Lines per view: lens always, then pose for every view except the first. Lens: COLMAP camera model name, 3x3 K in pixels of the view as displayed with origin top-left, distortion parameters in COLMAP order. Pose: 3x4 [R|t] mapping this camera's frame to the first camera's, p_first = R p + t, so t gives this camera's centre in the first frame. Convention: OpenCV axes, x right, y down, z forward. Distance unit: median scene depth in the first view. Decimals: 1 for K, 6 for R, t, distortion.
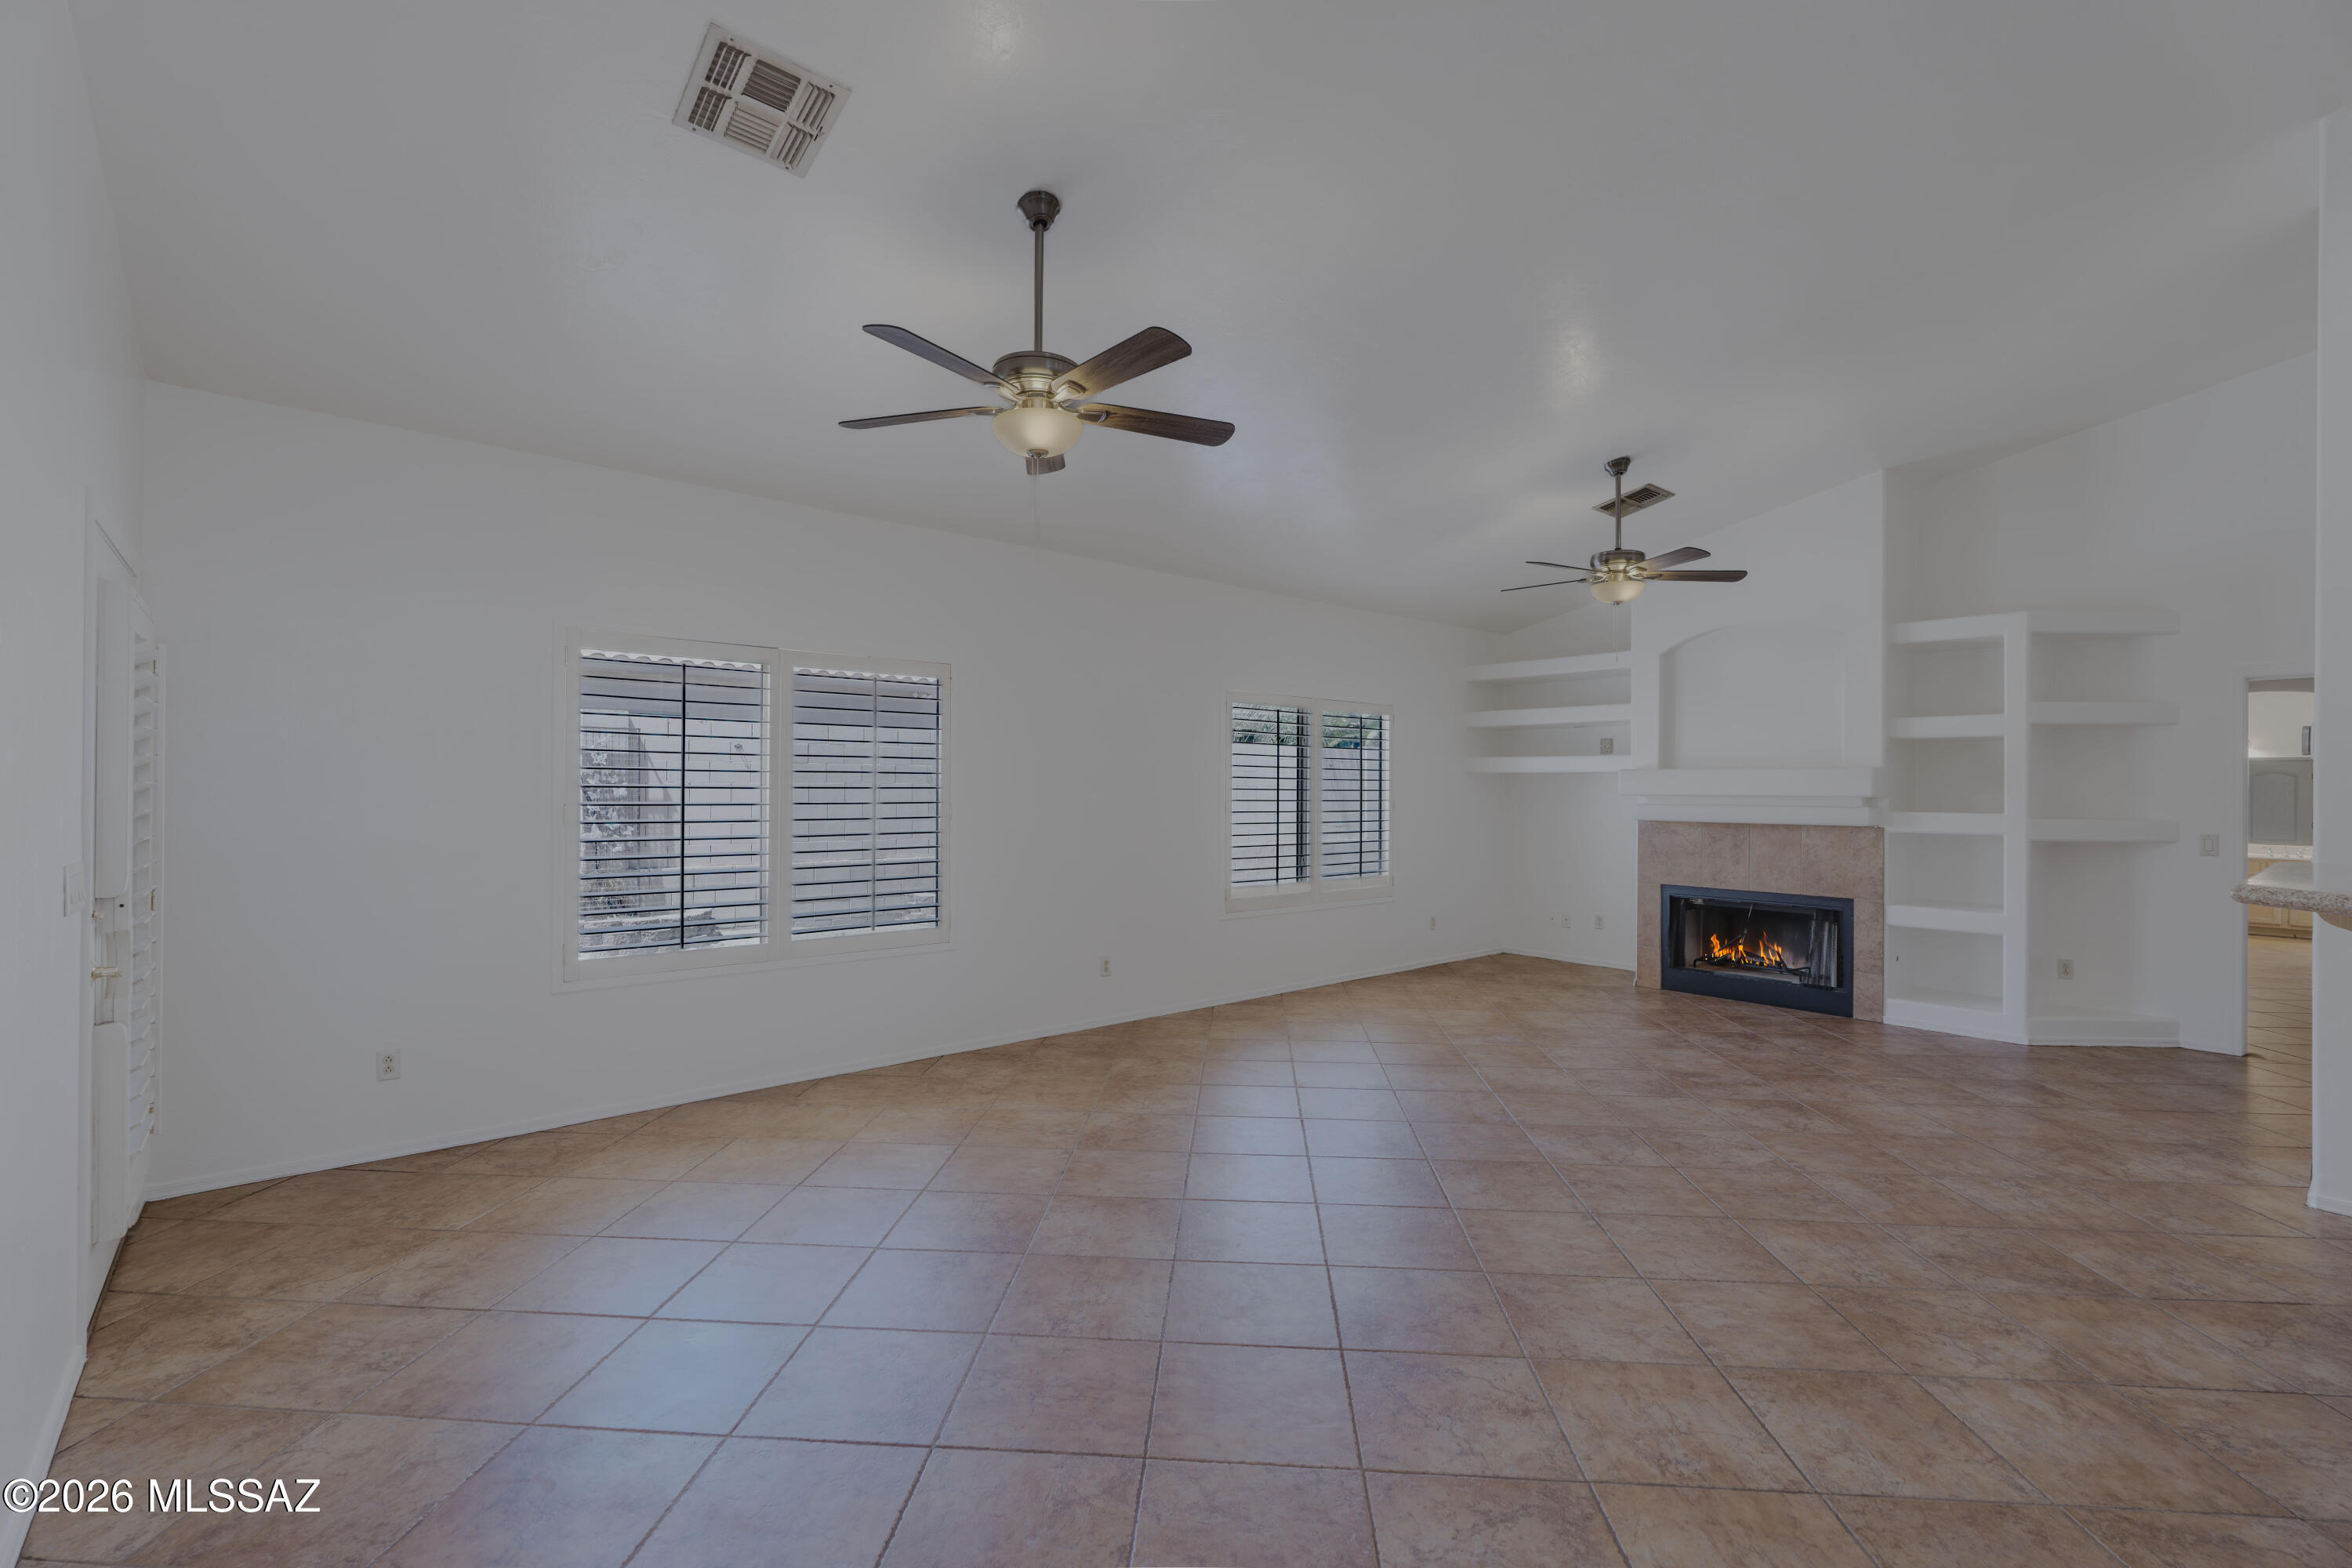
lens RADIAL K [[1023.0, 0, 1177.1], [0, 1023.0, 785.5], [0, 0, 1]] dist [-0.004044, -0.000315]
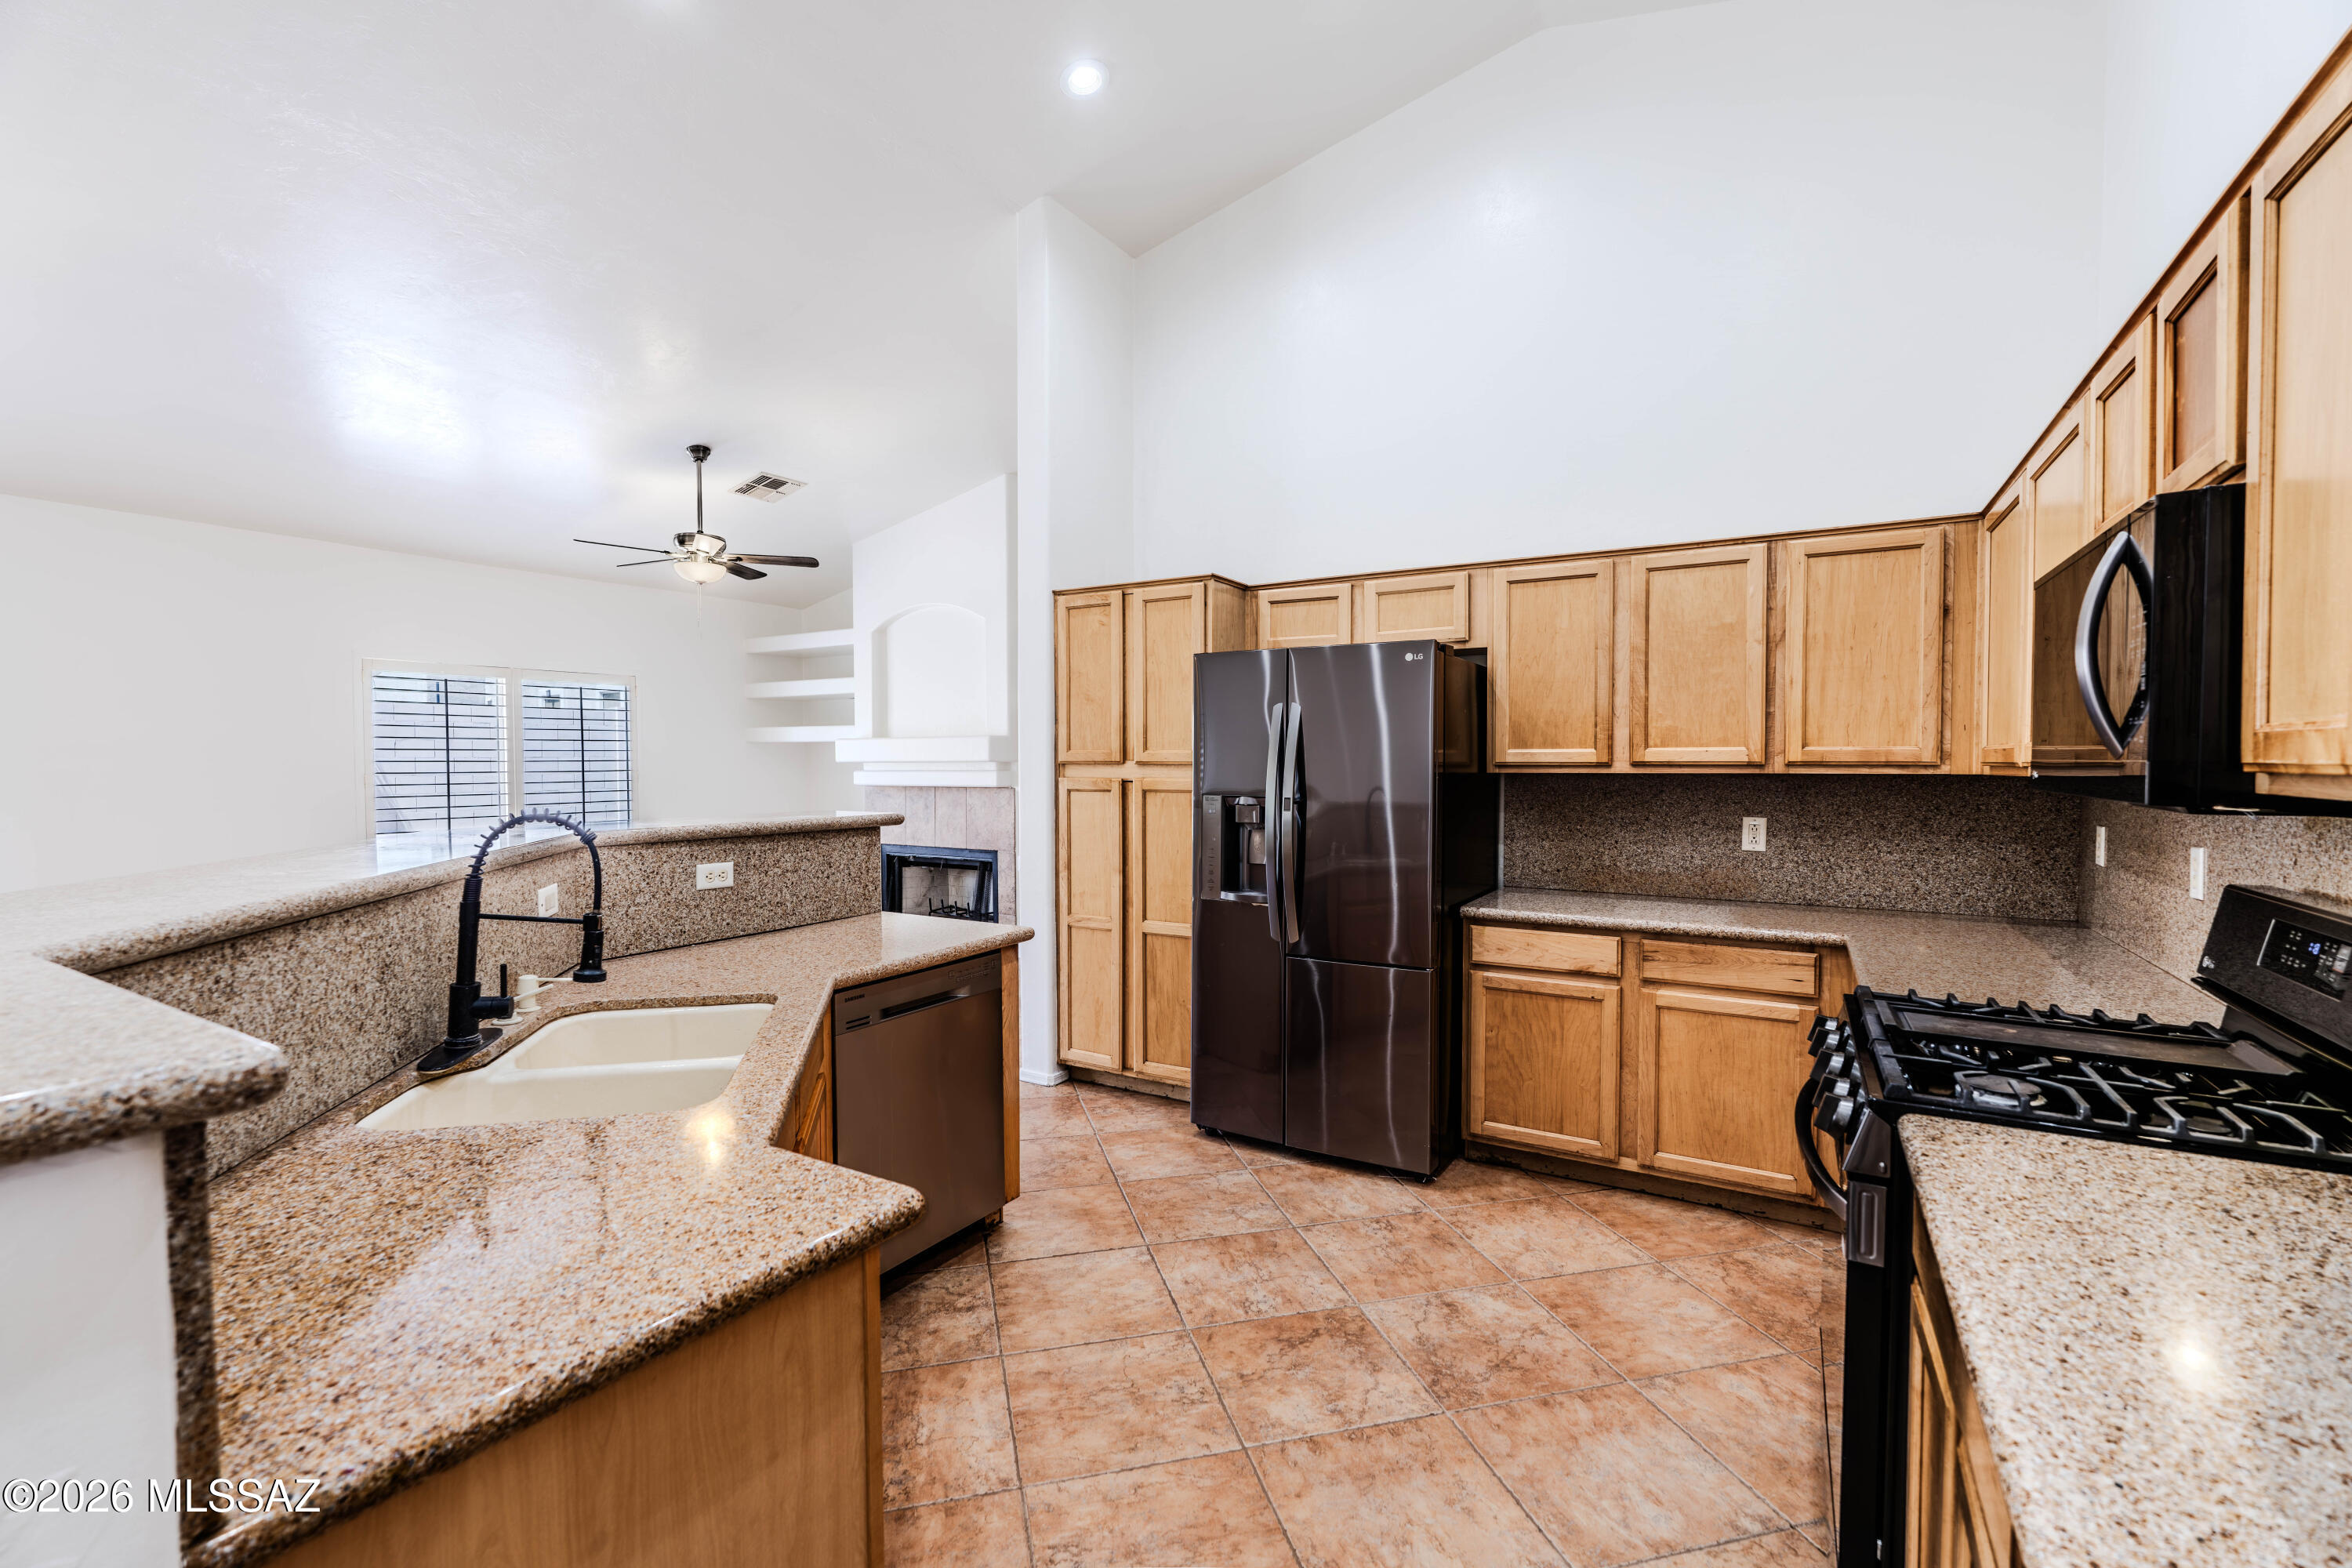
lens RADIAL K [[1023.0, 0, 1175.8], [0, 1023.0, 784.7], [0, 0, 1]] dist [-0.004044, -0.000315]
pose [[0.951620, -0.018950, 0.306691, 0.542595], [0.009838, 0.999464, 0.031229, 0.003727], [-0.307118, -0.026701, 0.951297, -0.162918]]
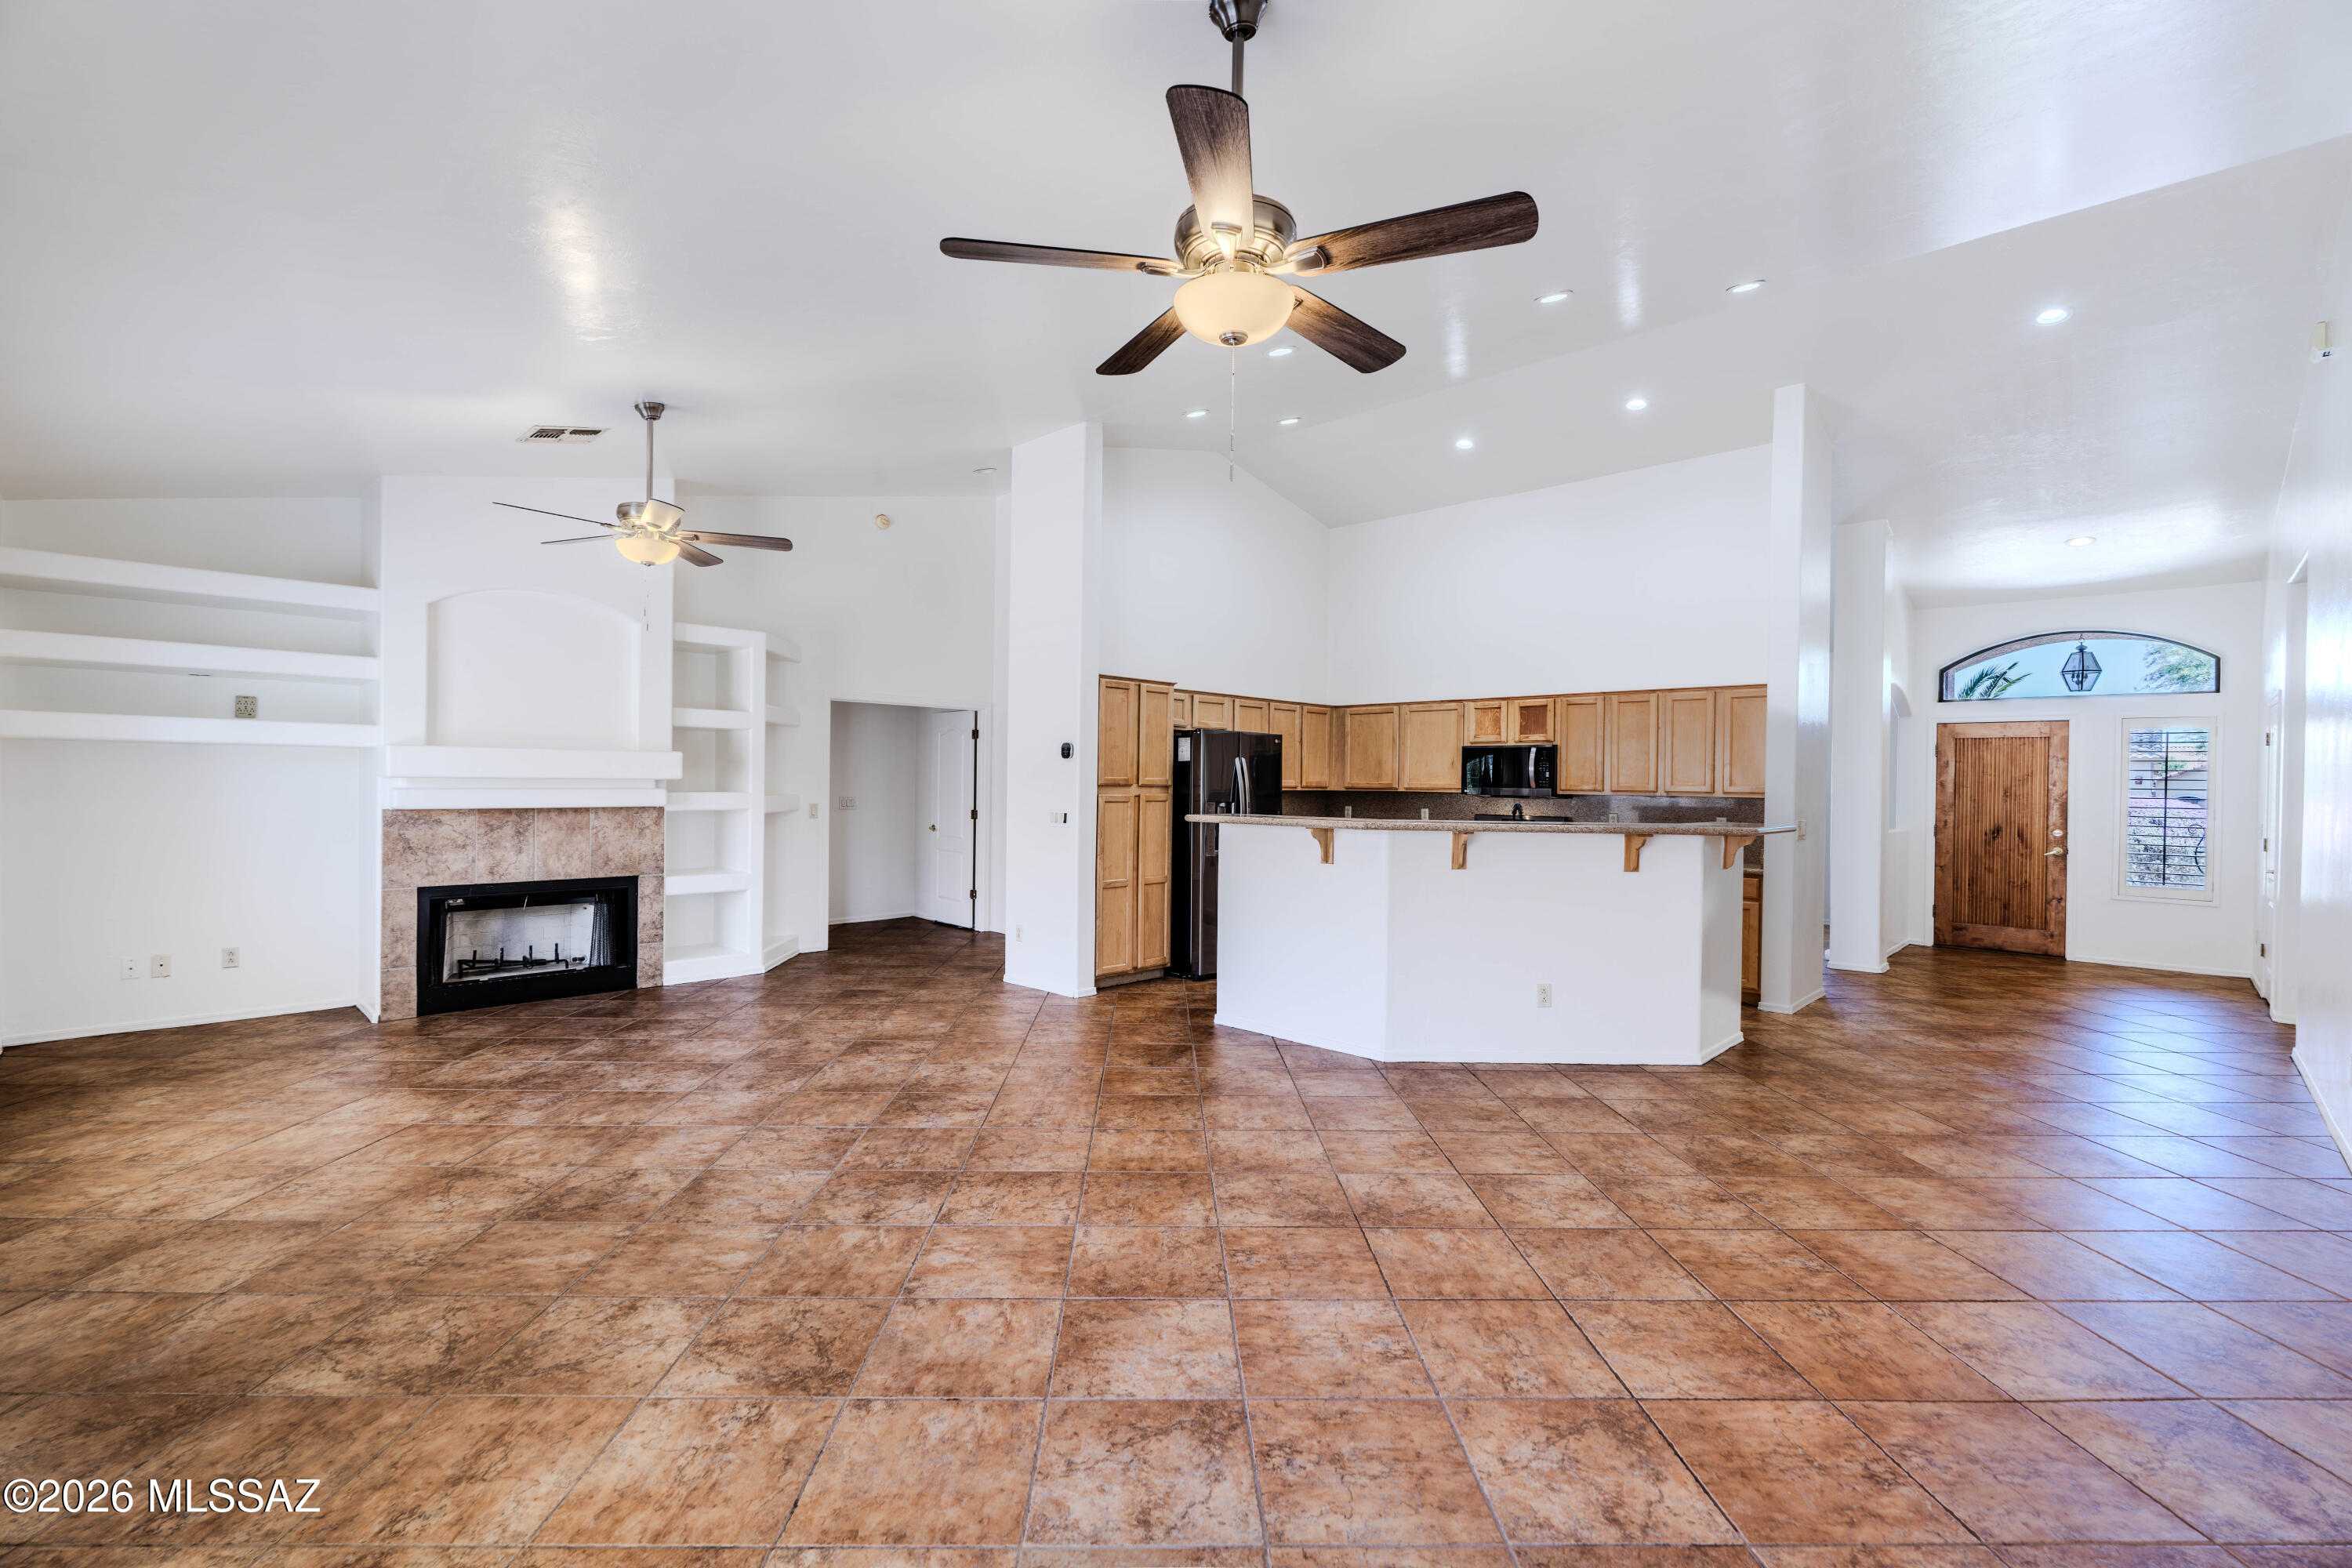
lens RADIAL K [[1023.0, 0, 1169.3], [0, 1023.0, 787.3], [0, 0, 1]] dist [-0.004044, -0.000315]
pose [[-0.084611, -0.014458, 0.996309, -0.467930], [-0.015803, 0.999788, 0.013166, -0.003207], [-0.996289, -0.014631, -0.084822, 0.587889]]
